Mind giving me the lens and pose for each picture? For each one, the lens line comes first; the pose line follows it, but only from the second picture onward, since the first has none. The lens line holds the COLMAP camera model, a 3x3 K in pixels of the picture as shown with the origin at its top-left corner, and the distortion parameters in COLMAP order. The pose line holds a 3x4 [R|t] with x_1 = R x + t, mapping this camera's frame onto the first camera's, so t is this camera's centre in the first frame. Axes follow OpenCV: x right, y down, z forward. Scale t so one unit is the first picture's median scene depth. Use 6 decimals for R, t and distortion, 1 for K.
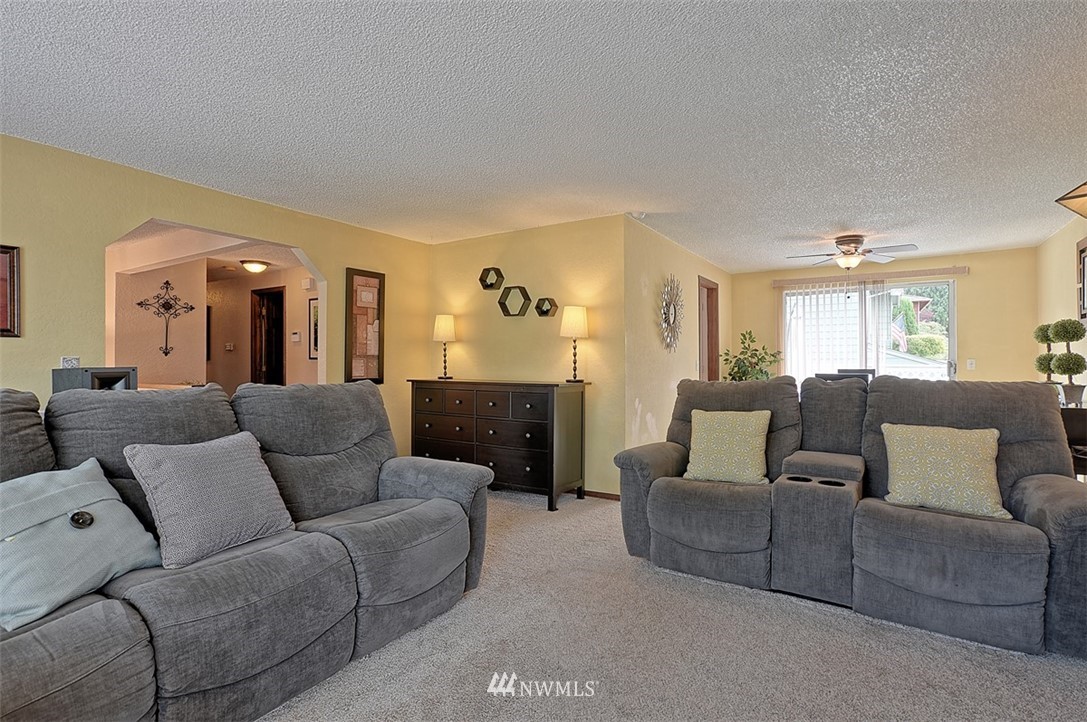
lens RADIAL K [[534.0, 0, 543.5], [0, 534.0, 361.0], [0, 0, 1]] dist [-0.082146, 0.078897]
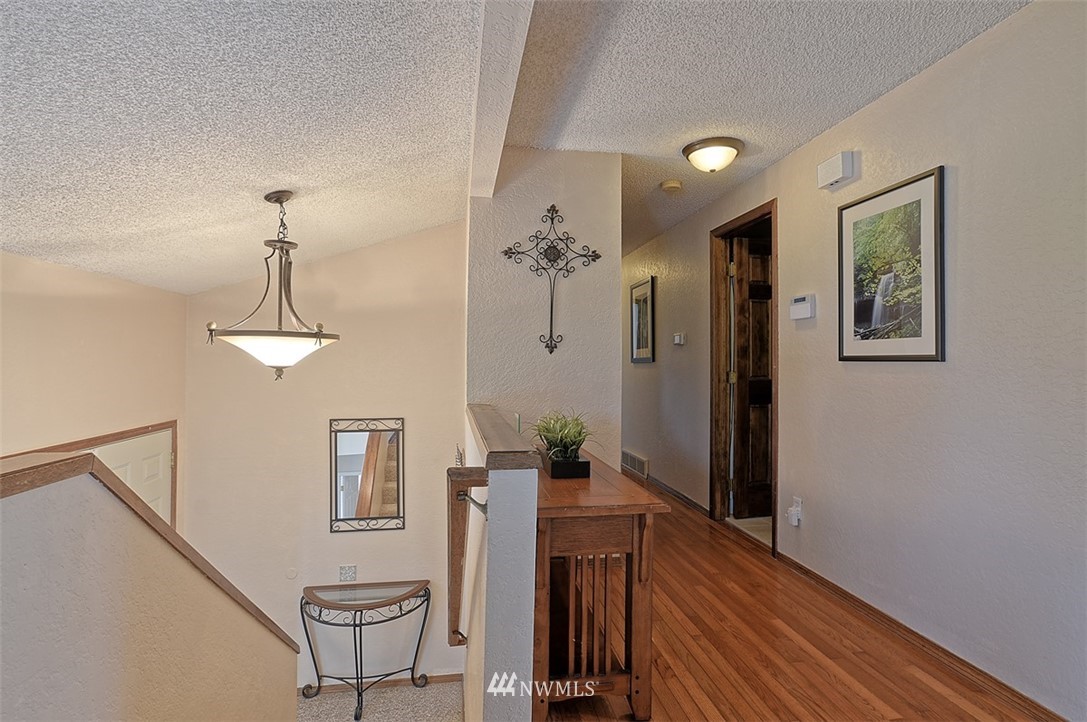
lens RADIAL K [[534.0, 0, 543.5], [0, 534.0, 361.0], [0, 0, 1]] dist [-0.082146, 0.078897]
pose [[0.672225, -0.000379, -0.740347, -0.306970], [-0.000634, 0.999999, -0.001088, -0.001143], [0.740346, 0.001201, 0.672224, 0.576060]]
